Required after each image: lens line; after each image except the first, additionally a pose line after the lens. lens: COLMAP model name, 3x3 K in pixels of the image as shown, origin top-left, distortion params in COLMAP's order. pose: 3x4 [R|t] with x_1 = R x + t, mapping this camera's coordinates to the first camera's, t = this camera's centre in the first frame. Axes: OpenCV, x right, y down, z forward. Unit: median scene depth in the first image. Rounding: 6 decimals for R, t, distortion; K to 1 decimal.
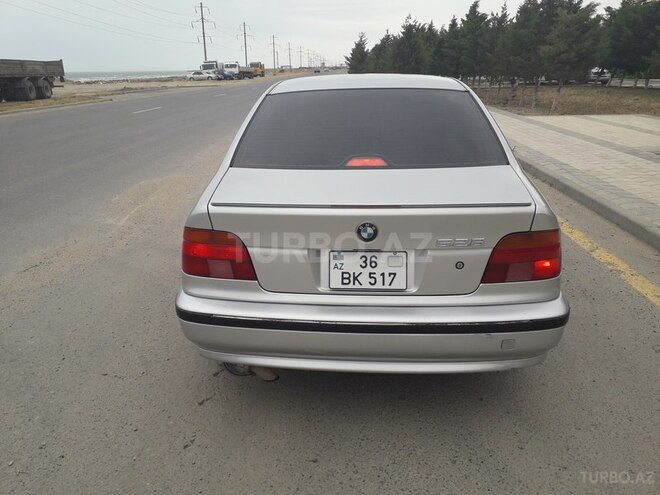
lens RADIAL K [[530.1, 0, 330.0], [0, 530.1, 247.5], [0, 0, 1]] dist [0.062672, -0.080140]
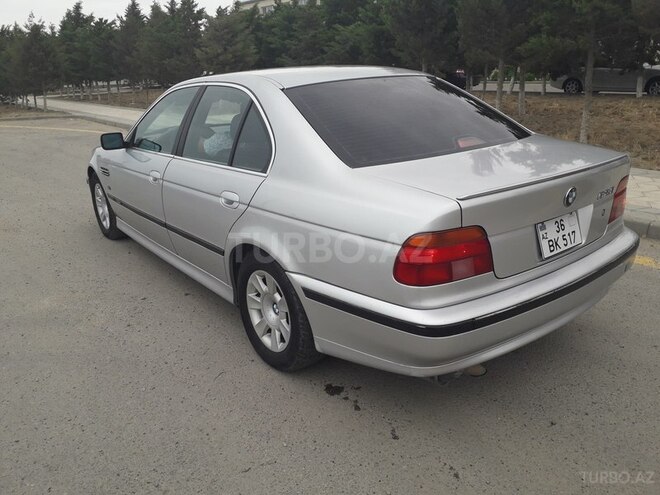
lens RADIAL K [[530.1, 0, 330.0], [0, 530.1, 247.5], [0, 0, 1]] dist [0.062672, -0.080140]
pose [[0.759939, -0.229870, 0.607991, -0.946241], [0.235120, 0.969253, 0.072576, -0.118697], [-0.605980, 0.087798, 0.790620, 0.415795]]
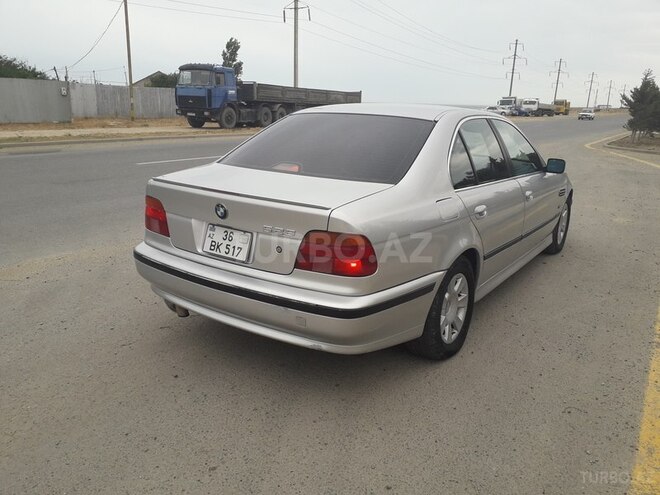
lens RADIAL K [[530.1, 0, 330.0], [0, 530.1, 247.5], [0, 0, 1]] dist [0.062672, -0.080140]
pose [[0.866109, 0.173190, -0.468894, 0.895166], [-0.200582, 0.979639, -0.008663, 0.015387], [0.457846, 0.101555, 0.883212, -0.038406]]
